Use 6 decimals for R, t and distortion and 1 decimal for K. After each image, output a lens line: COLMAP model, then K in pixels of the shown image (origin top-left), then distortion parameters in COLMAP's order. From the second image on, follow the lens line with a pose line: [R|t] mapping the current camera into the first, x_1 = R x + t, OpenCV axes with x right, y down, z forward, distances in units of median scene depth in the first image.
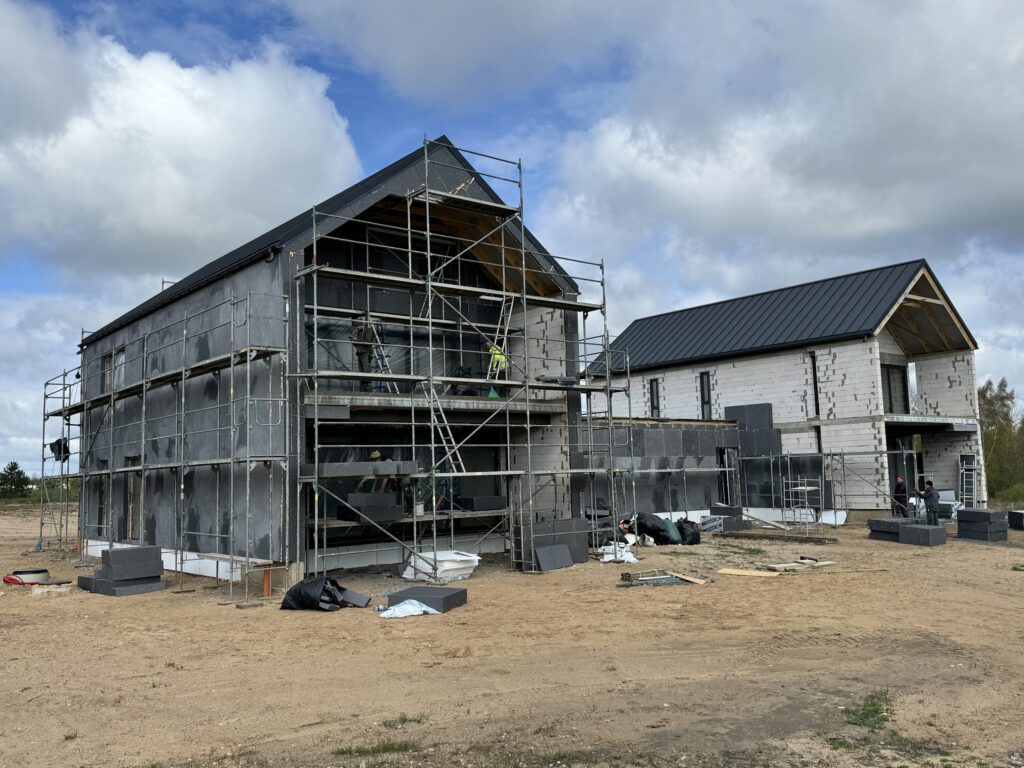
lens RADIAL K [[880.2, 0, 510.3], [0, 880.2, 387.9], [0, 0, 1]] dist [0.111572, -0.055219]
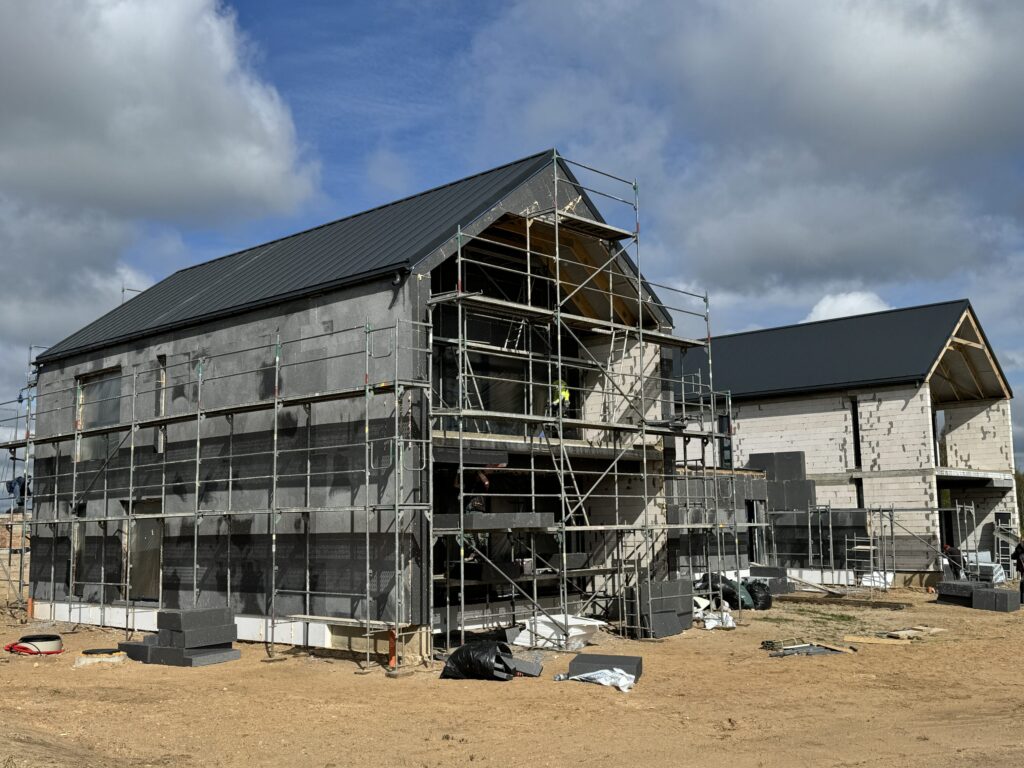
lens RADIAL K [[1062.3, 0, 516.2], [0, 1062.3, 386.0], [0, 0, 1]] dist [0.085285, 0.000000]
pose [[0.990219, 0.031790, 0.135850, -0.266743], [-0.027337, 0.999030, -0.034516, -0.006691], [-0.136816, 0.030464, 0.990128, -0.059500]]
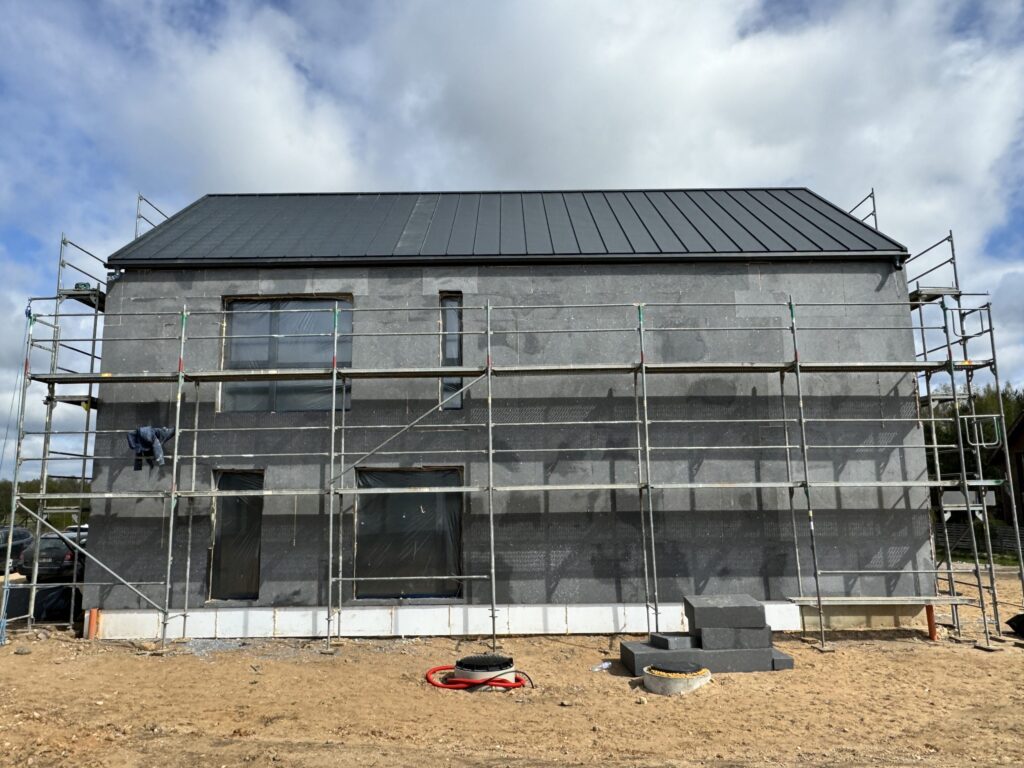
lens RADIAL K [[686.6, 0, 511.7], [0, 686.6, 405.0], [0, 0, 1]] dist [0.001149, 0.001464]
pose [[0.628609, 0.133993, 0.766092, -0.959004], [-0.083222, 0.990980, -0.105040, 0.096680], [-0.773256, 0.002274, 0.634090, 0.784098]]
